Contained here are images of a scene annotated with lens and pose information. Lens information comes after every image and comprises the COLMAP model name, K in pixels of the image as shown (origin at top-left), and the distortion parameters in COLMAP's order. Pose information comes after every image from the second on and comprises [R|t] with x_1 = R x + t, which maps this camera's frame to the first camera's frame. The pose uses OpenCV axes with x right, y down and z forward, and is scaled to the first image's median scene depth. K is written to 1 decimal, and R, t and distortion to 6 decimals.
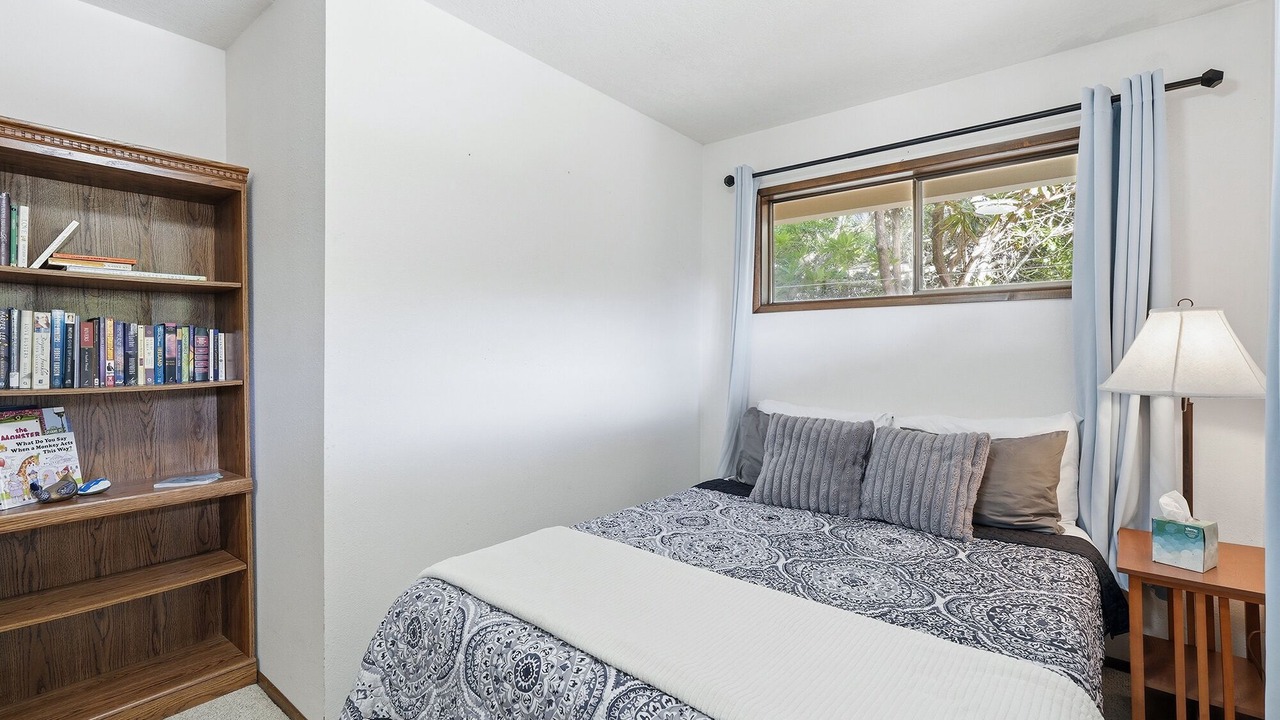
lens RADIAL K [[572.6, 0, 643.2], [0, 572.6, 361.6], [0, 0, 1]] dist [-0.003431, 0.000677]
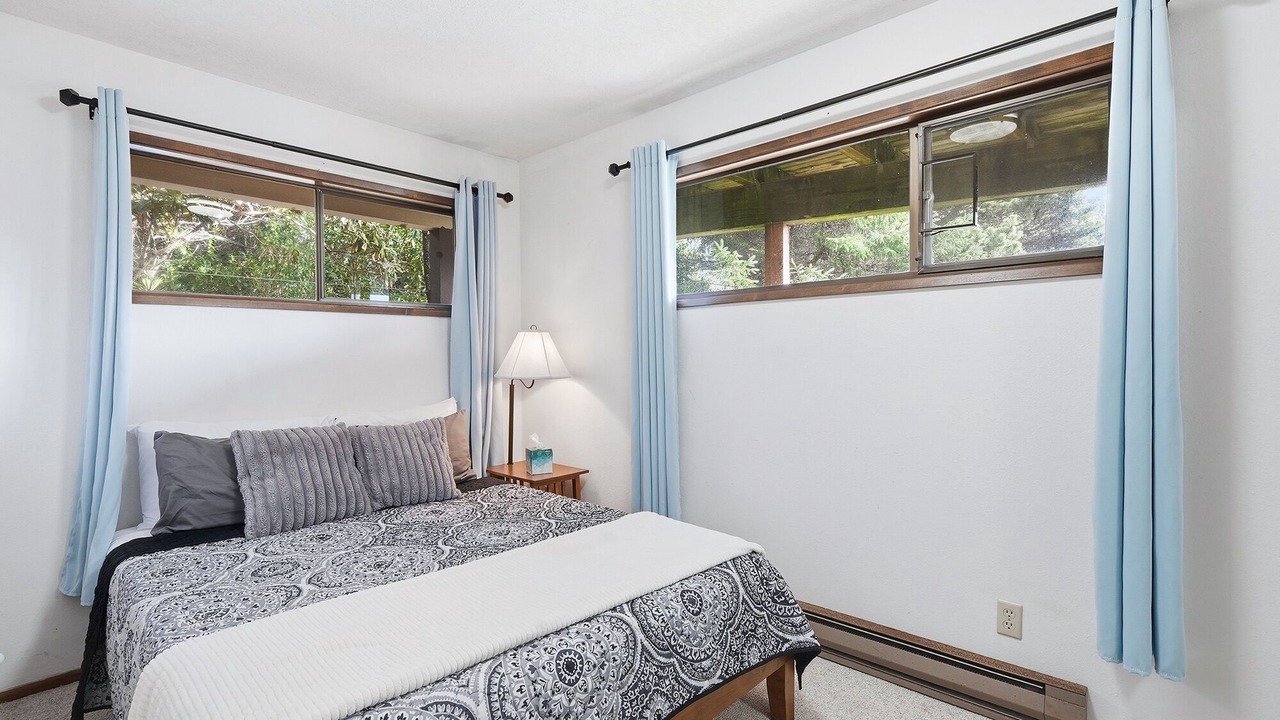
lens RADIAL K [[572.6, 0, 643.2], [0, 572.6, 361.6], [0, 0, 1]] dist [-0.003431, 0.000677]
pose [[0.074790, -0.012238, 0.997124, -0.703030], [0.022277, 0.999696, 0.010598, -0.005547], [-0.996950, 0.021421, 0.075040, 0.456009]]
